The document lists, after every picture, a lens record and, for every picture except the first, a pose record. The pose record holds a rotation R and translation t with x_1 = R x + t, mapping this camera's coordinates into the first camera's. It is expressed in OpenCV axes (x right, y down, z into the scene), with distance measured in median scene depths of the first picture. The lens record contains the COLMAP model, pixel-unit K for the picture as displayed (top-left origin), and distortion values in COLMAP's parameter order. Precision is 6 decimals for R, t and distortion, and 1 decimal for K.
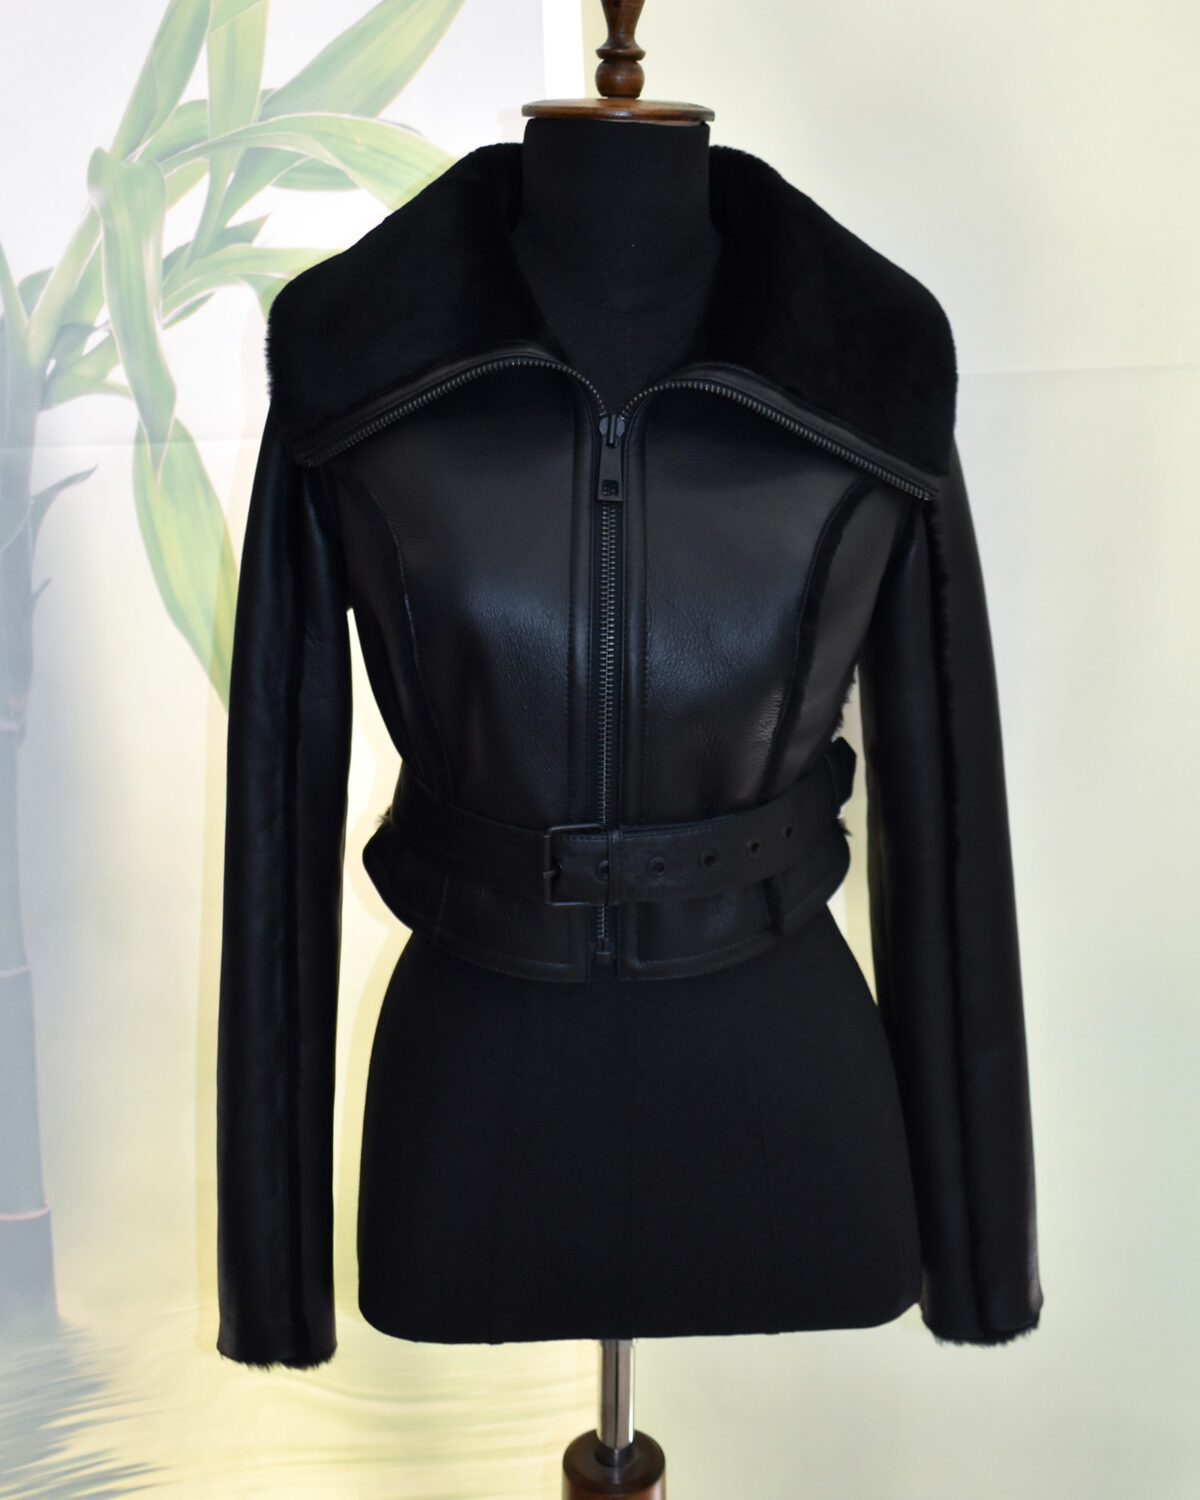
lens RADIAL K [[1336.8, 0, 574.0], [0, 1336.8, 685.4], [0, 0, 1]] dist [0.000133, 0.001162]
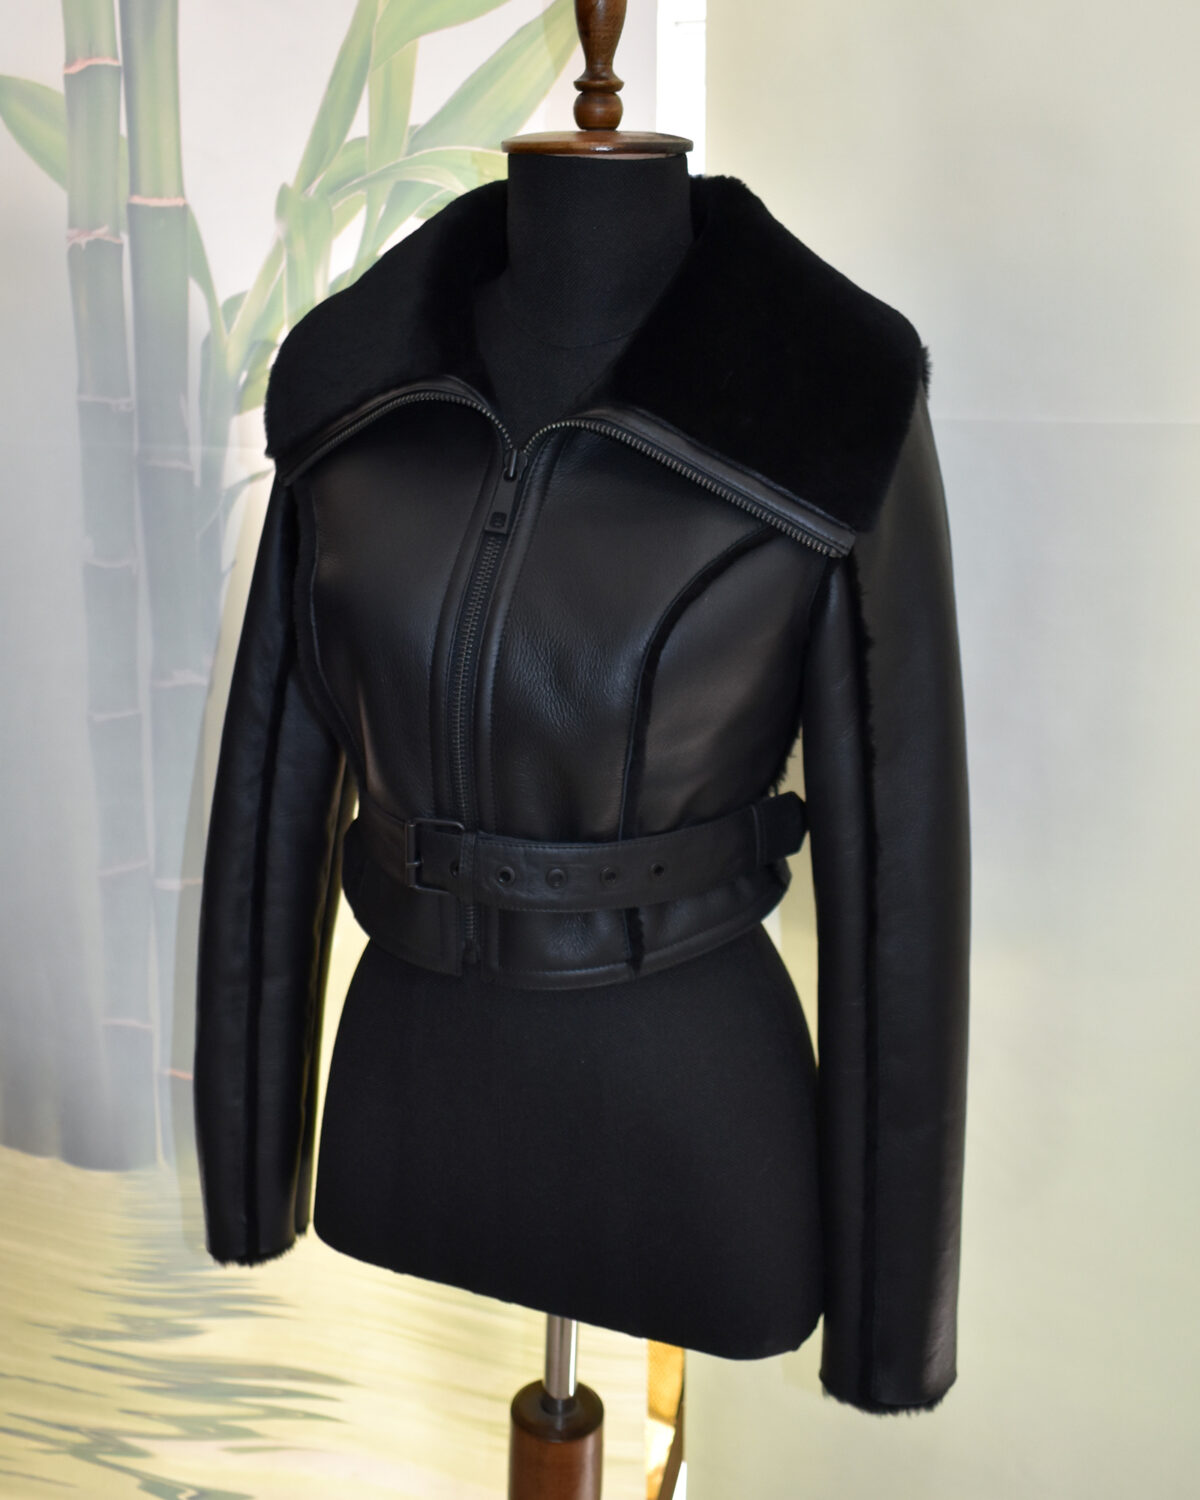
lens RADIAL K [[1249.7, 0, 599.6], [0, 1249.7, 781.3], [0, 0, 1]] dist [-0.000288, 0.003768]
pose [[0.932473, 0.144954, -0.330882, 0.326991], [-0.118653, 0.988042, 0.098465, -0.036961], [0.341198, -0.052556, 0.938521, 0.069793]]
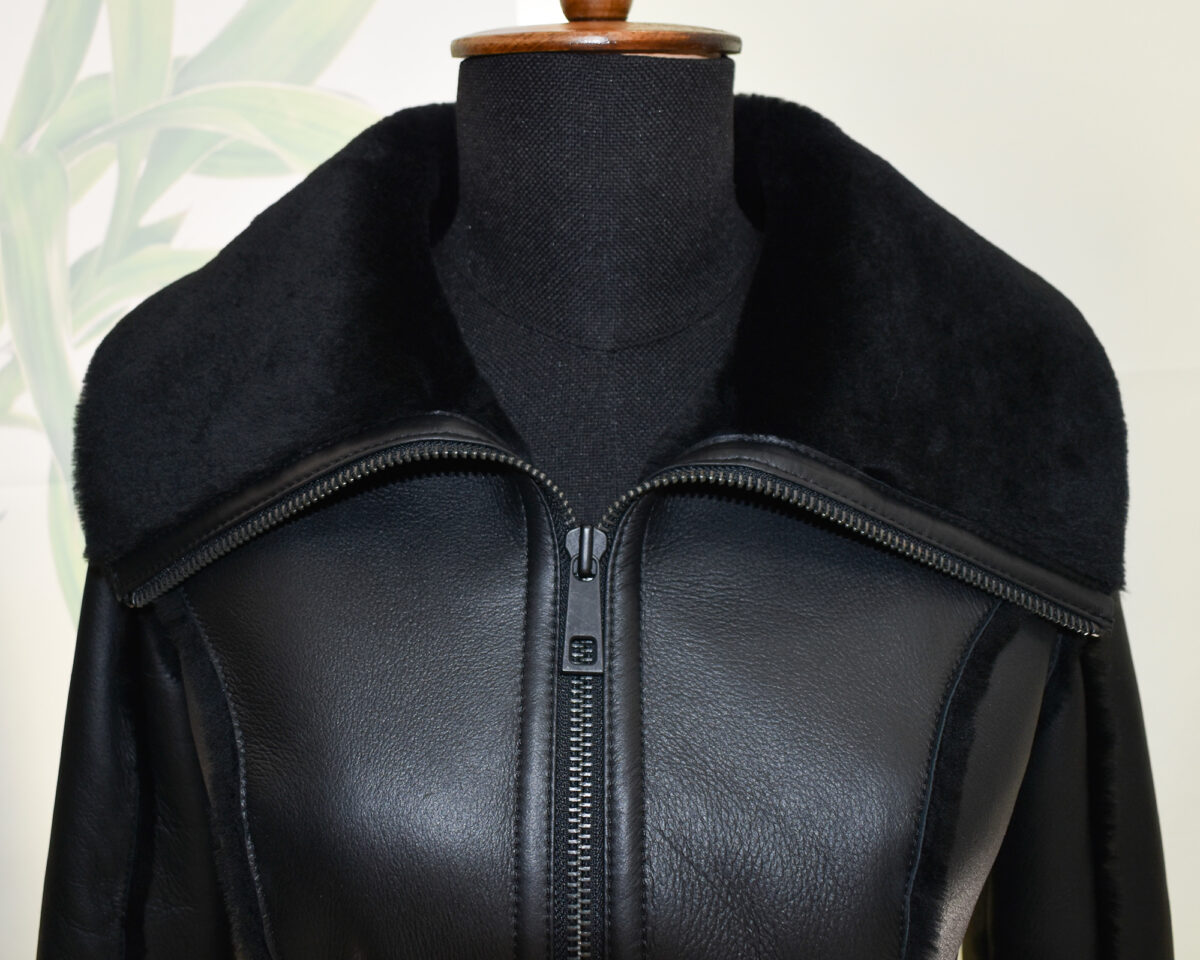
lens RADIAL K [[1069.5, 0, 548.7], [0, 1069.5, 541.3], [0, 0, 1]] dist [0.000133, 0.001162]
pose [[0.997973, -0.016743, -0.061399, 0.030444], [0.015699, 0.999724, -0.017459, -0.135739], [0.061674, 0.016460, 0.997961, 0.368911]]
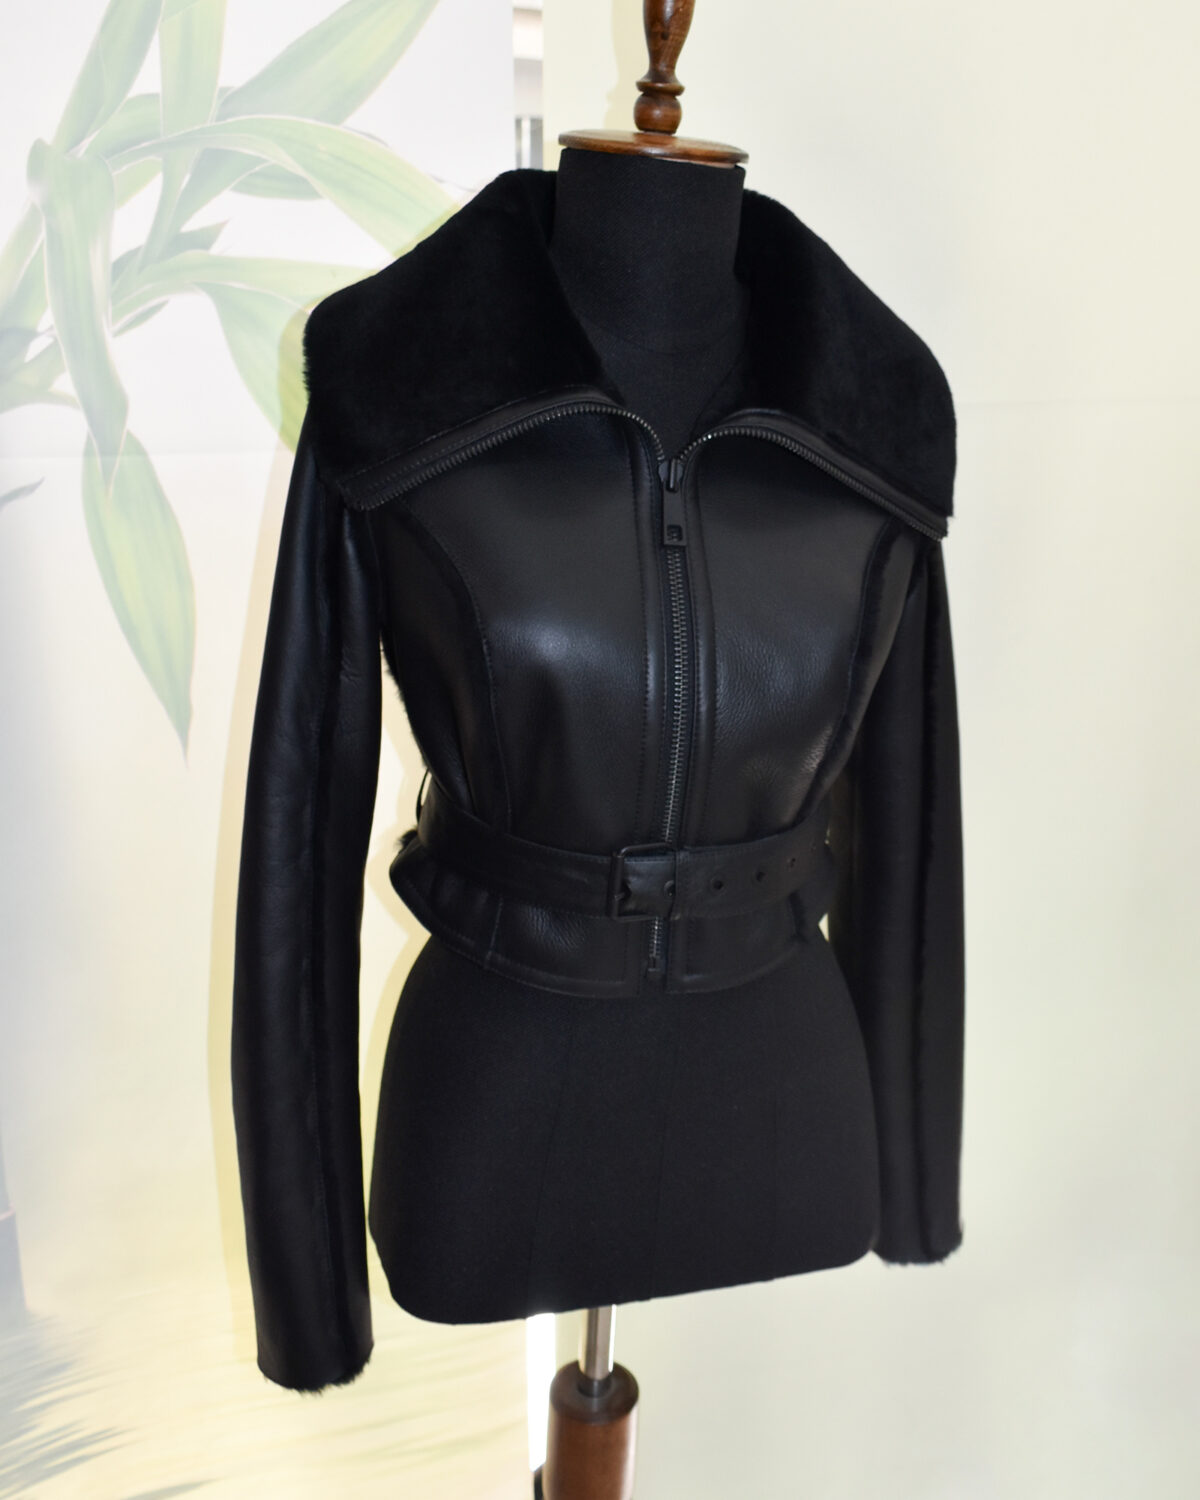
lens RADIAL K [[1196.0, 0, 543.5], [0, 1196.0, 743.6], [0, 0, 1]] dist [-0.000752, -0.000463]
pose [[0.982849, -0.029132, 0.182095, -0.176049], [0.012518, 0.995705, 0.091730, -0.051665], [-0.183985, -0.087877, 0.978993, 0.074360]]
